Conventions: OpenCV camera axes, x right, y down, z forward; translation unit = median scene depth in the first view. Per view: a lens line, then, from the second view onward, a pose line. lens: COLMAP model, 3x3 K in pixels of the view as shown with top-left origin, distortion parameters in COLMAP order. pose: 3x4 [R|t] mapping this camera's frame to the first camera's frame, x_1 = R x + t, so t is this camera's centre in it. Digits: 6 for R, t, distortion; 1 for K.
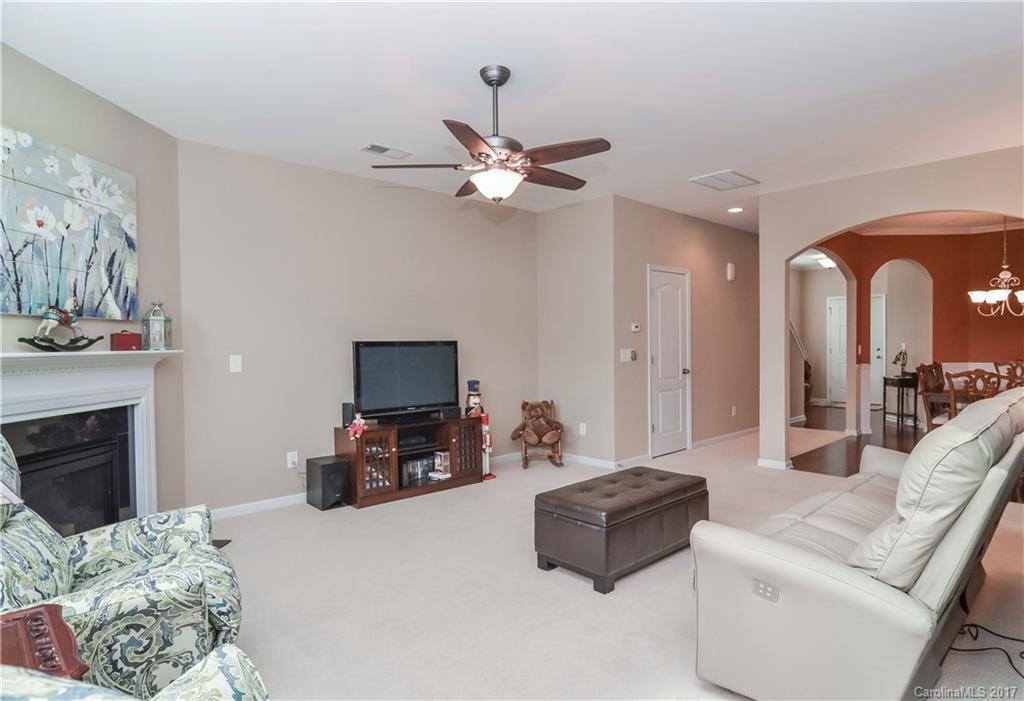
lens RADIAL K [[595.7, 0, 512.0], [0, 595.7, 350.5], [0, 0, 1]] dist [-0.026810, -0.000841]
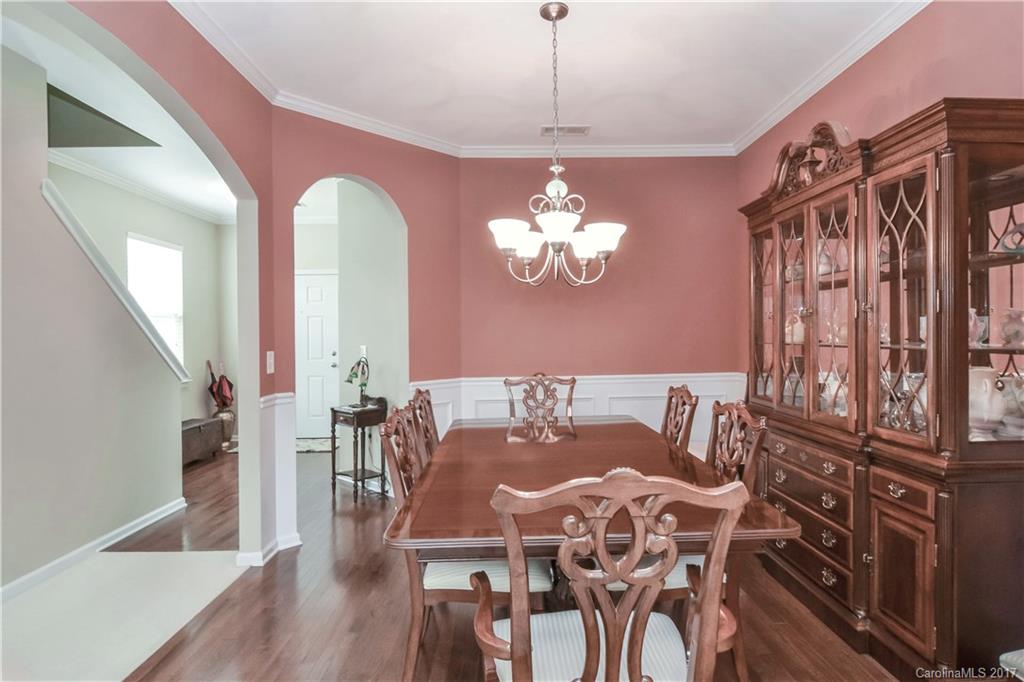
lens RADIAL K [[564.5, 0, 512.0], [0, 564.5, 341.0], [0, 0, 1]] dist [0.000238, 0.000203]
pose [[0.680515, -0.004940, 0.732718, 0.372698], [0.016546, 0.999826, -0.008627, -0.009696], [-0.732547, 0.017994, 0.680478, 0.536534]]
